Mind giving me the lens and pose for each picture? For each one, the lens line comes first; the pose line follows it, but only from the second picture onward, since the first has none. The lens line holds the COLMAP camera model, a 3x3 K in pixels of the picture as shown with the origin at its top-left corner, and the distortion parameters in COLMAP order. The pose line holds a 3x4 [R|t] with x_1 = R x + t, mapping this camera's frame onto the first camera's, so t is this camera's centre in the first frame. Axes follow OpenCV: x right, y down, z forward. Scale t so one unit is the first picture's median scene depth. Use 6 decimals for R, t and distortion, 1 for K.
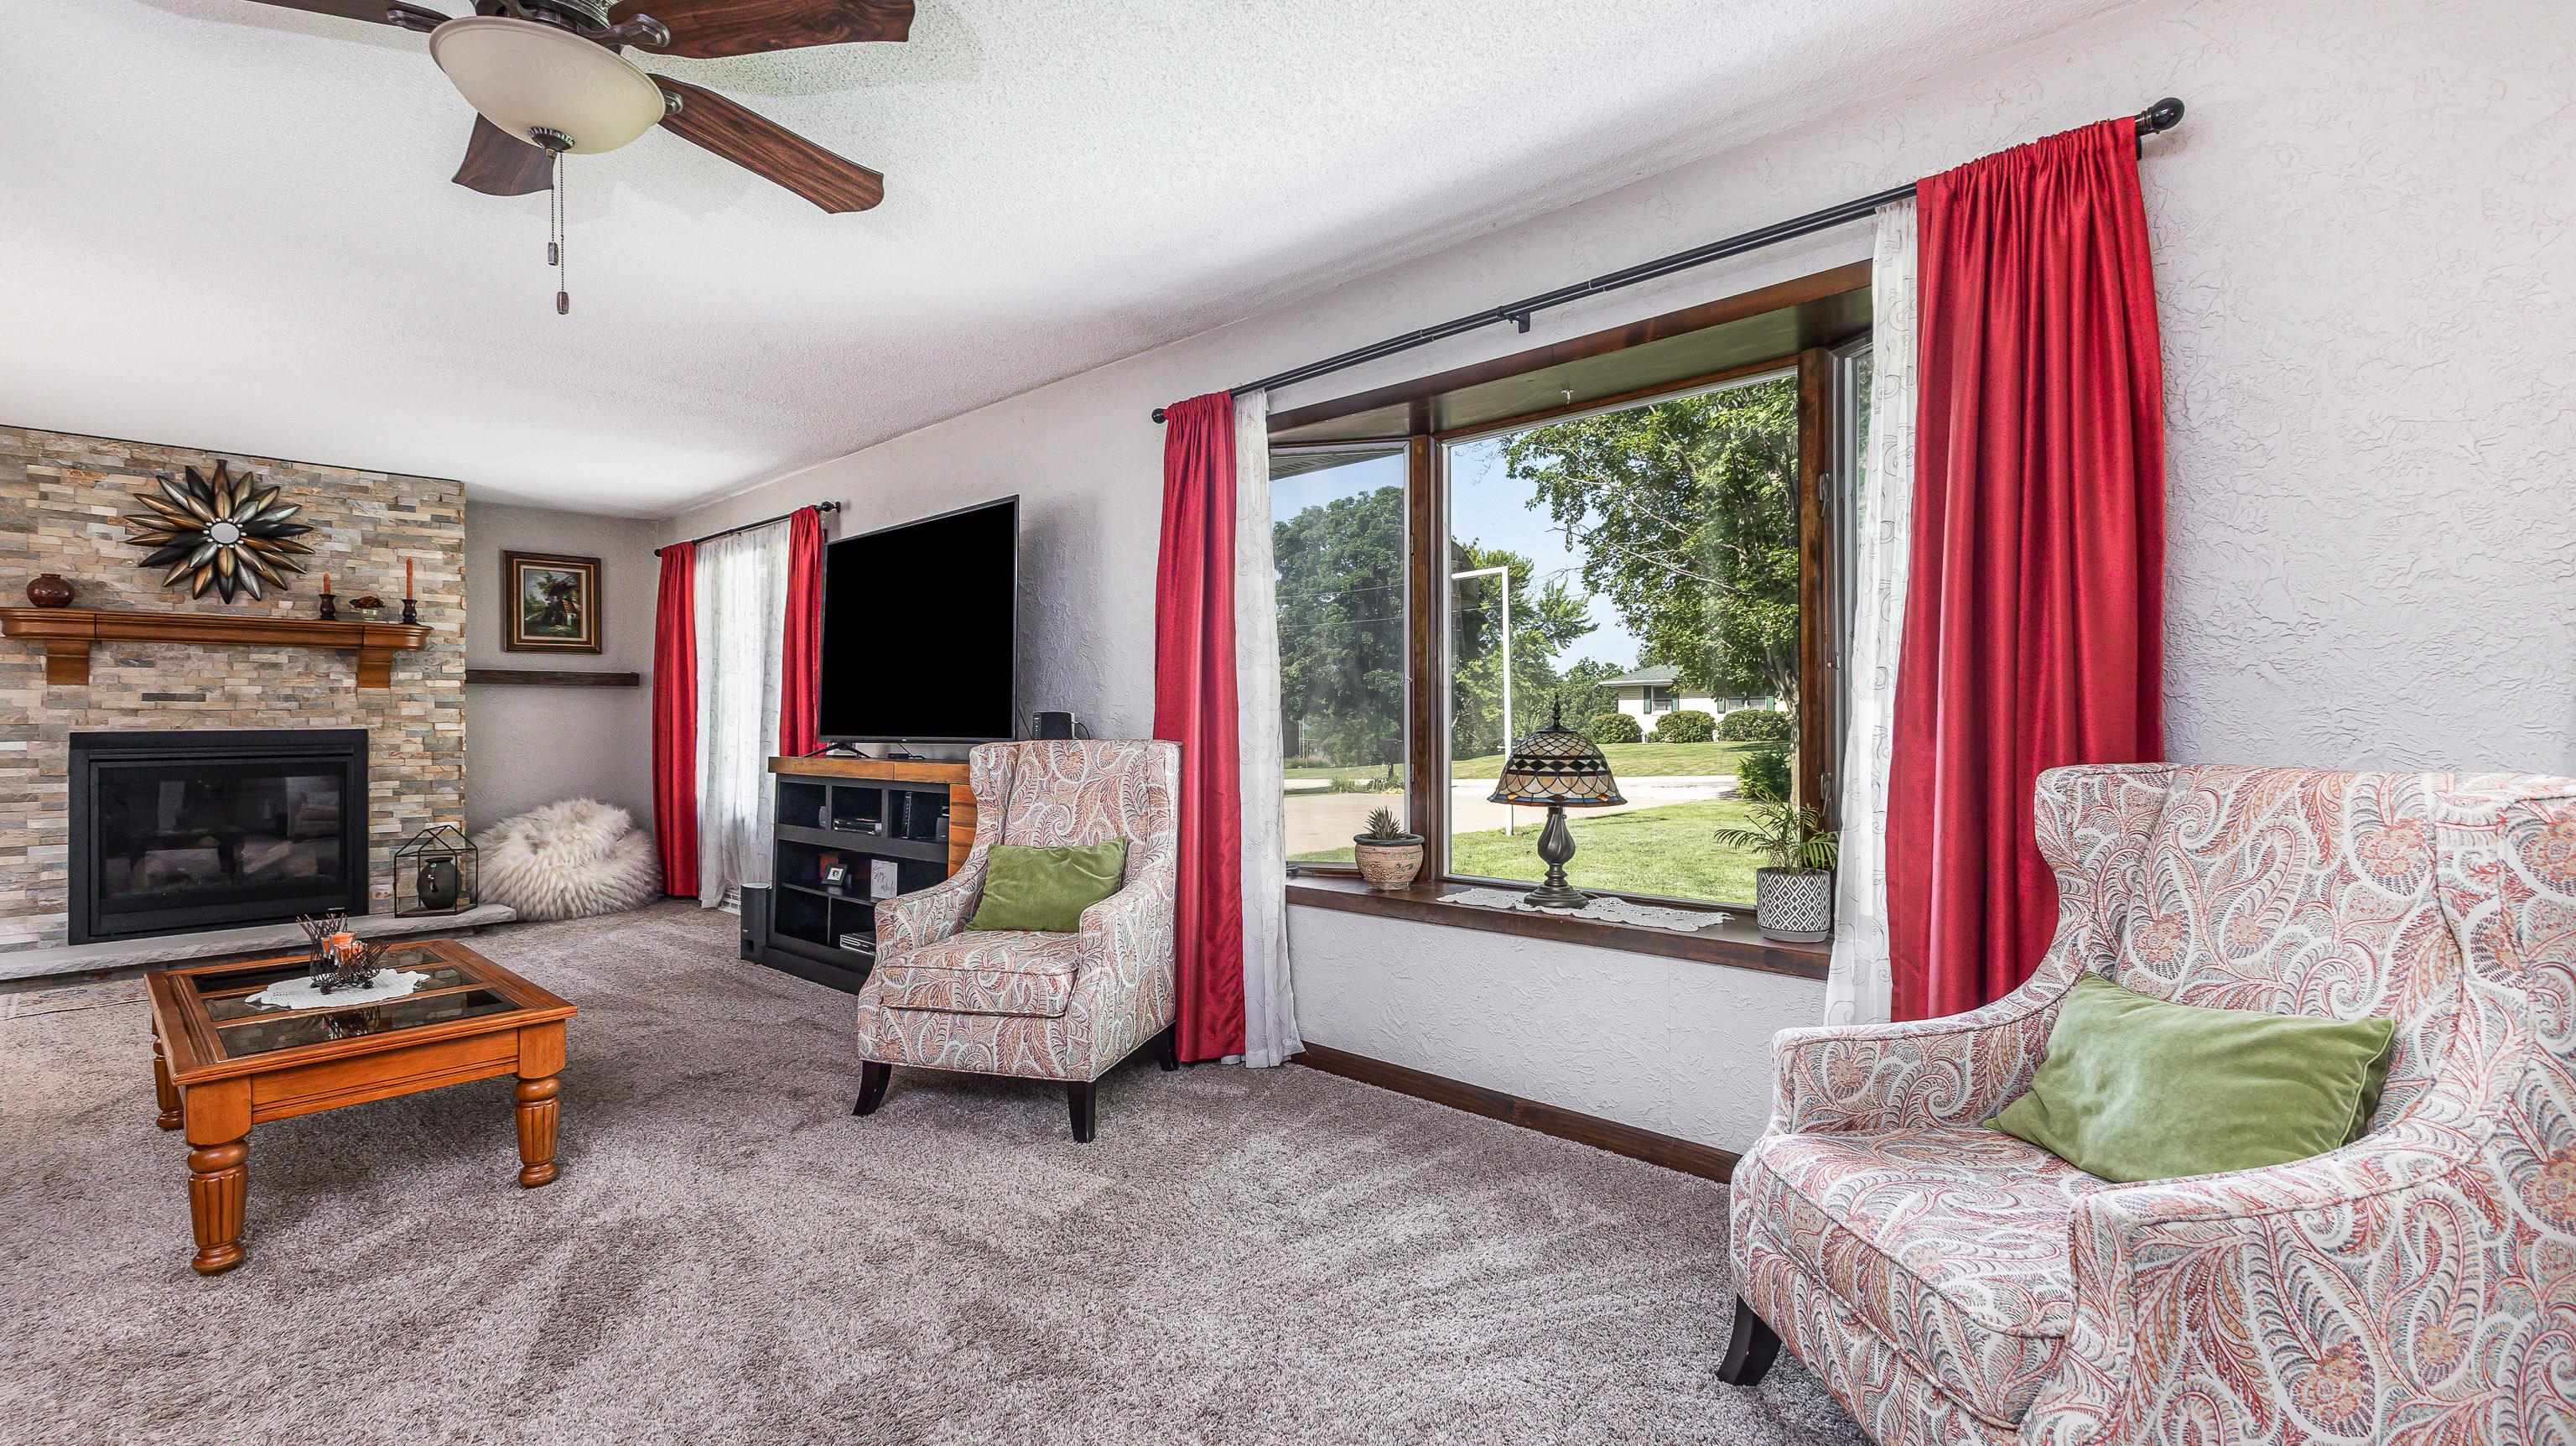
lens RADIAL K [[1133.5, 0, 1284.5], [0, 1133.5, 714.4], [0, 0, 1]] dist [0.012068, -0.003239]
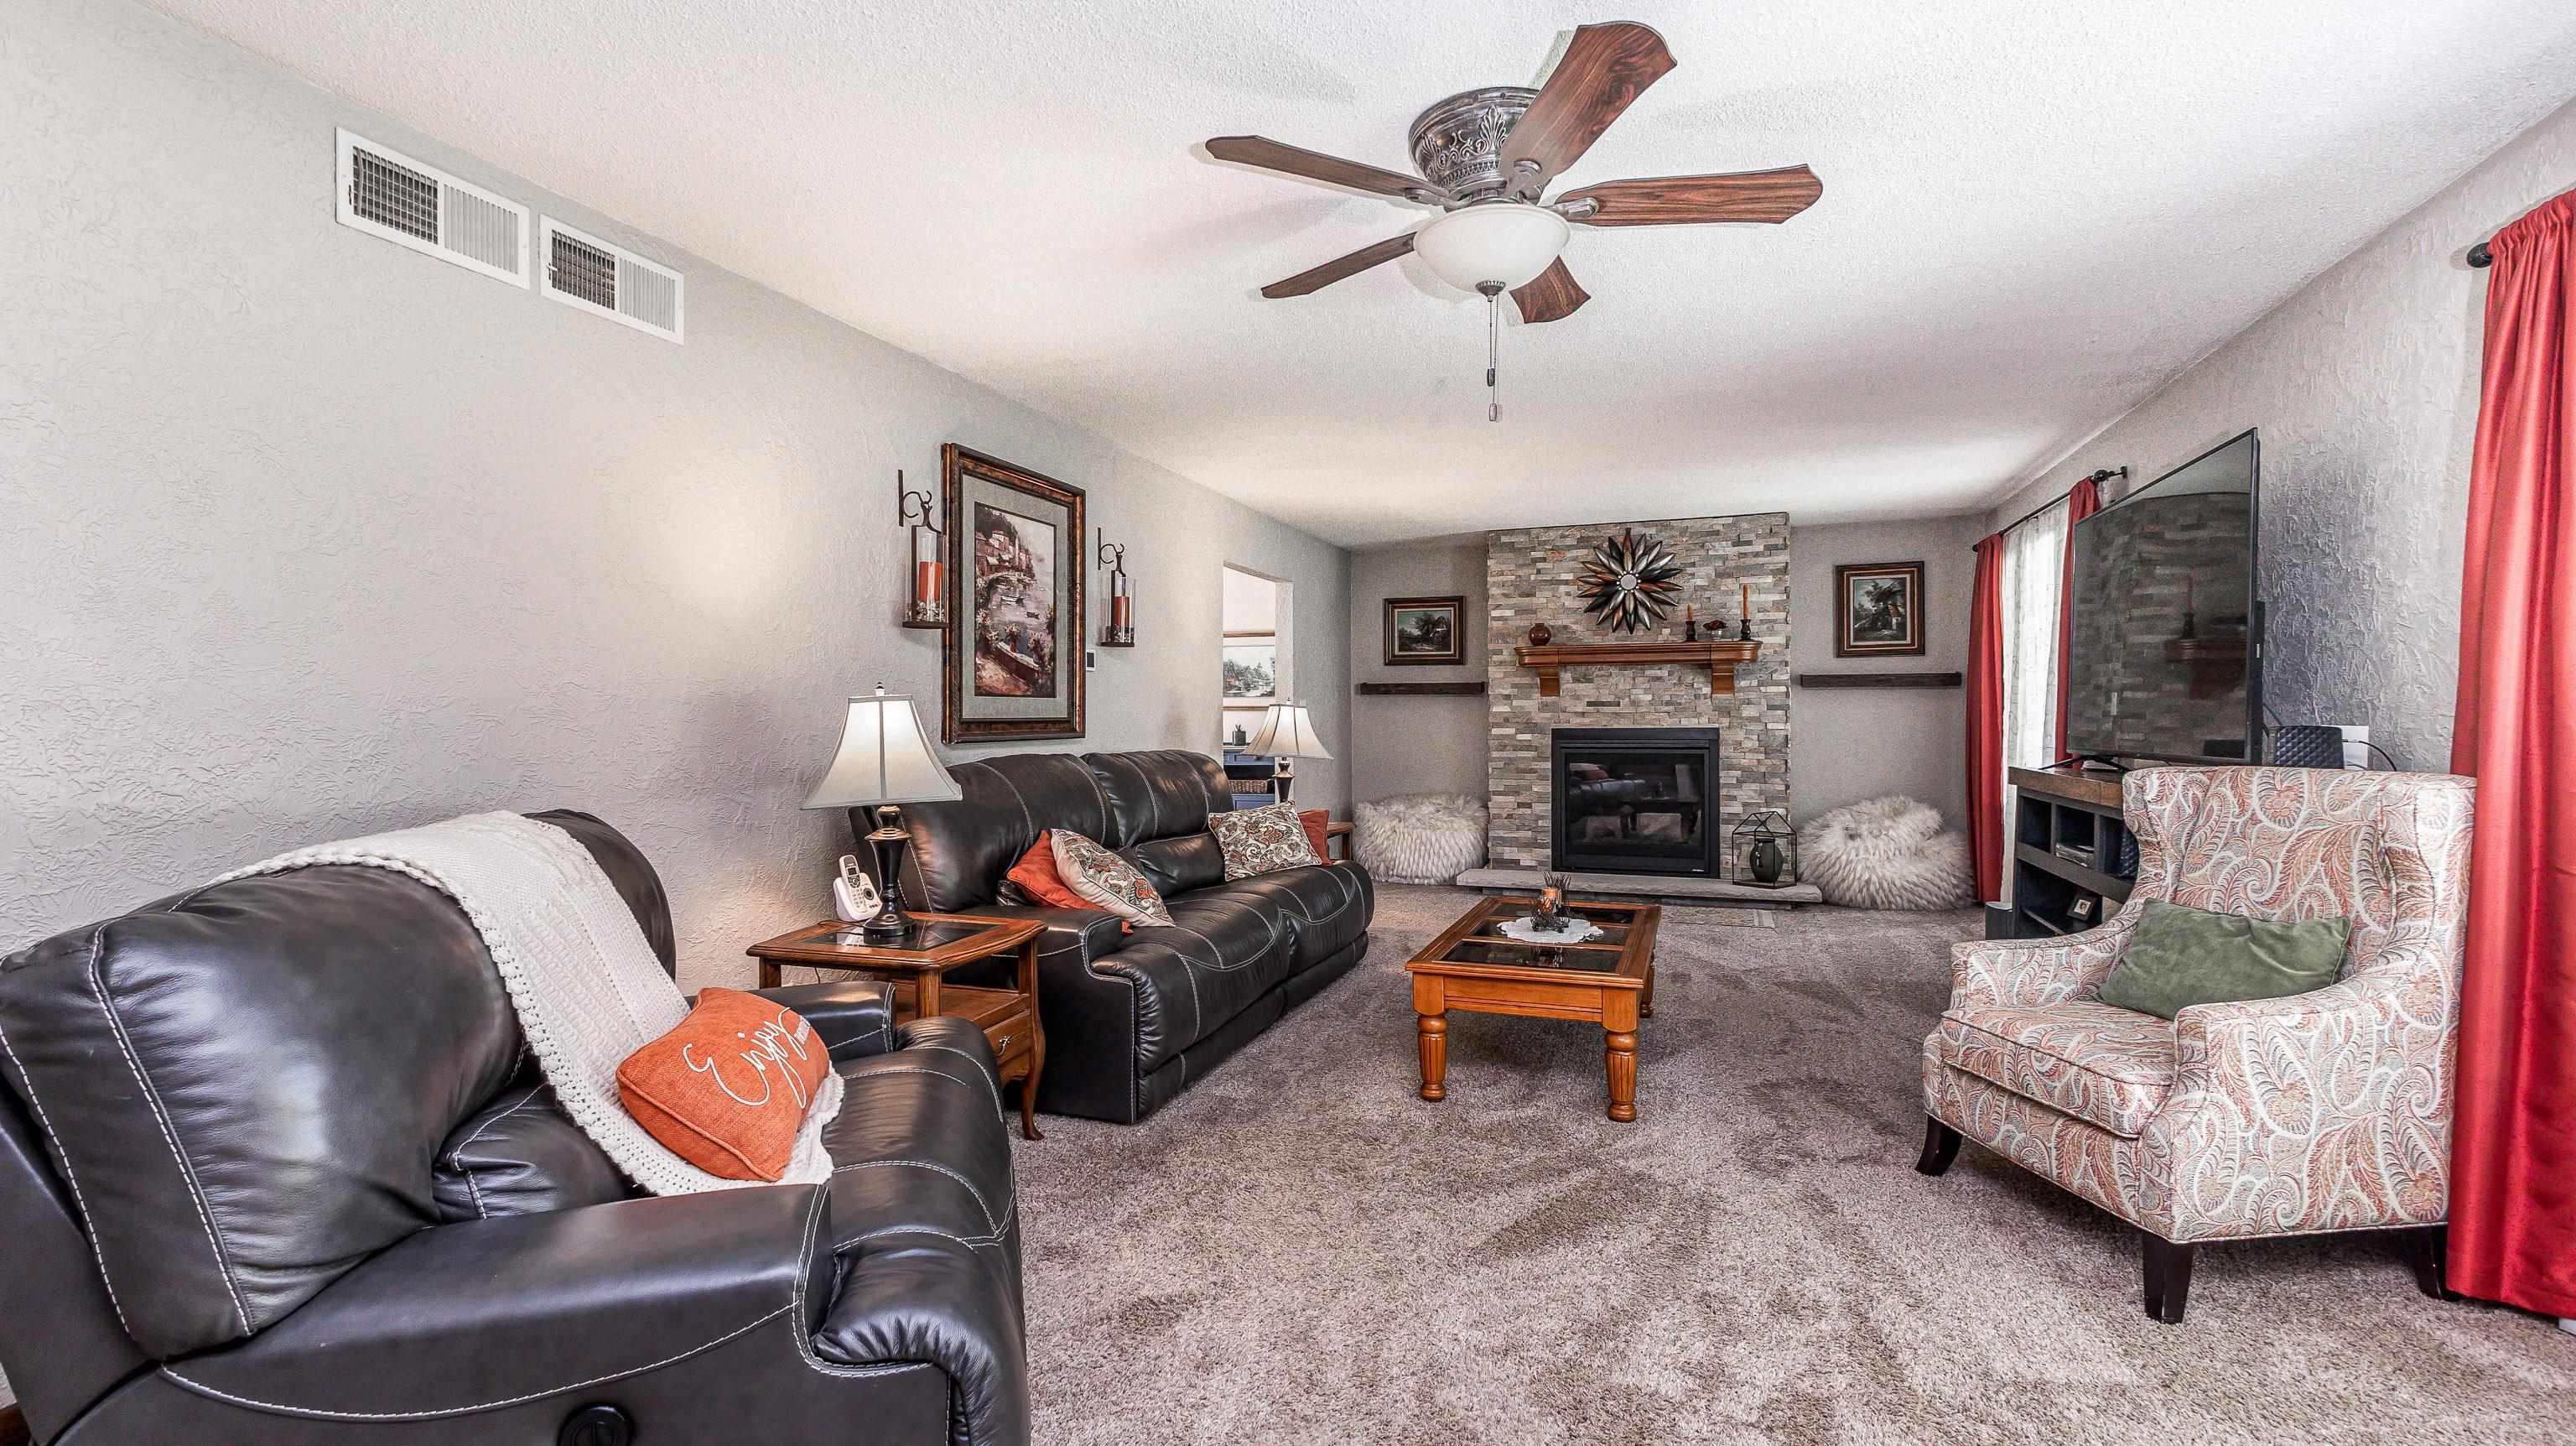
lens RADIAL K [[1133.5, 0, 1284.8], [0, 1133.5, 718.8], [0, 0, 1]] dist [0.012068, -0.003239]
pose [[0.386812, 0.007102, -0.922131, 0.164156], [0.006256, 0.999927, 0.010325, -0.014187], [0.922137, -0.009762, 0.386740, 0.110652]]
